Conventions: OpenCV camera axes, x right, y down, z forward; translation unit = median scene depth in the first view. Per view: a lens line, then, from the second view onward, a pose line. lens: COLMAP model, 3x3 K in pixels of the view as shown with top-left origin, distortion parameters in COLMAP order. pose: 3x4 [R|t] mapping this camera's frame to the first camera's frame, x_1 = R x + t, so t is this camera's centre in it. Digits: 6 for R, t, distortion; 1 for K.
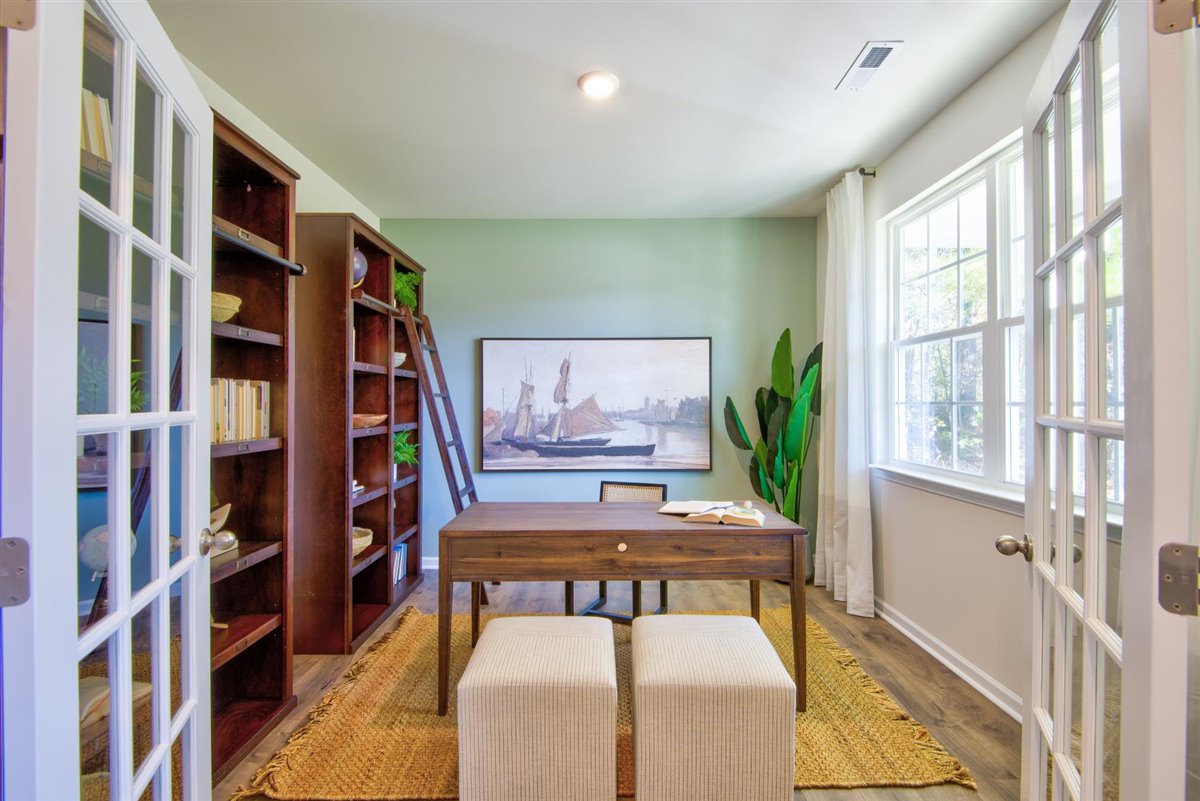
lens RADIAL K [[545.2, 0, 600.0], [0, 545.2, 400.5], [0, 0, 1]] dist [0.025713, -0.028188]
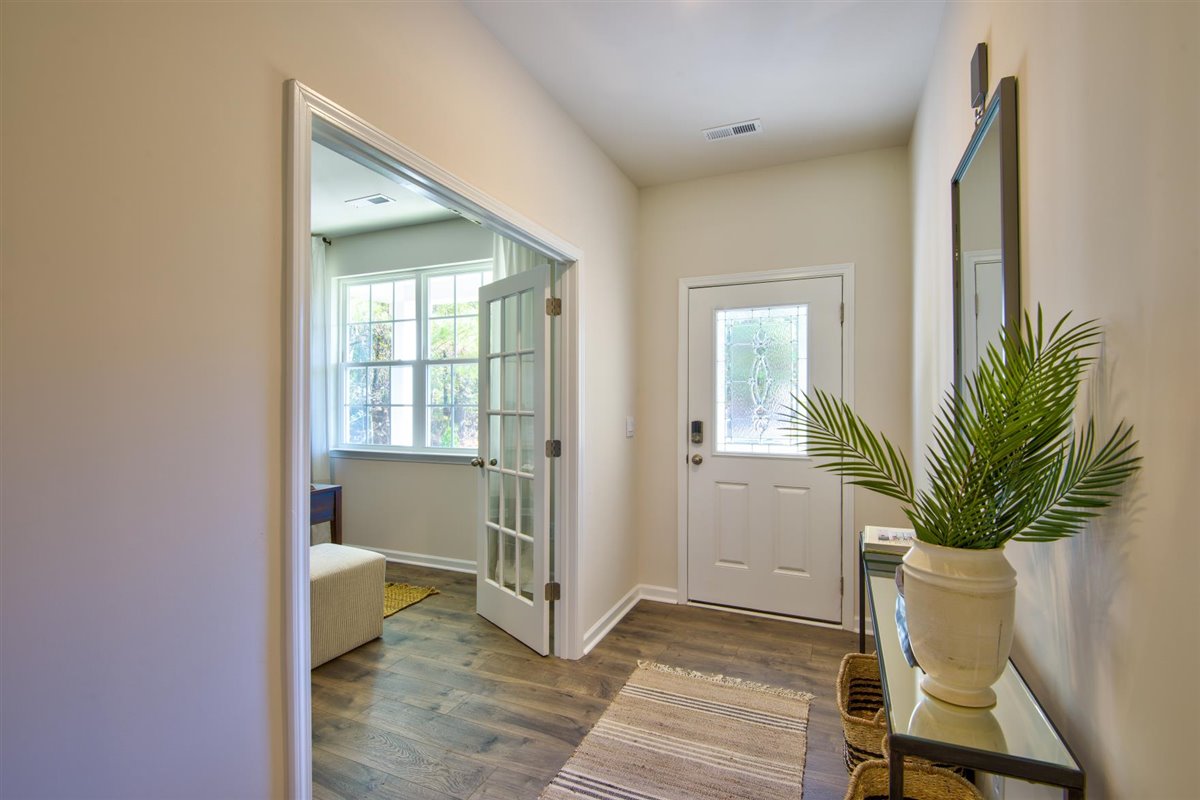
lens RADIAL K [[545.2, 0, 600.0], [0, 545.2, 400.0], [0, 0, 1]] dist [0.025713, -0.028188]
pose [[0.397780, 0.006460, 0.917458, -0.654769], [-0.004491, 0.999977, -0.005094, -0.004950], [-0.917470, -0.002094, 0.397800, -0.253818]]
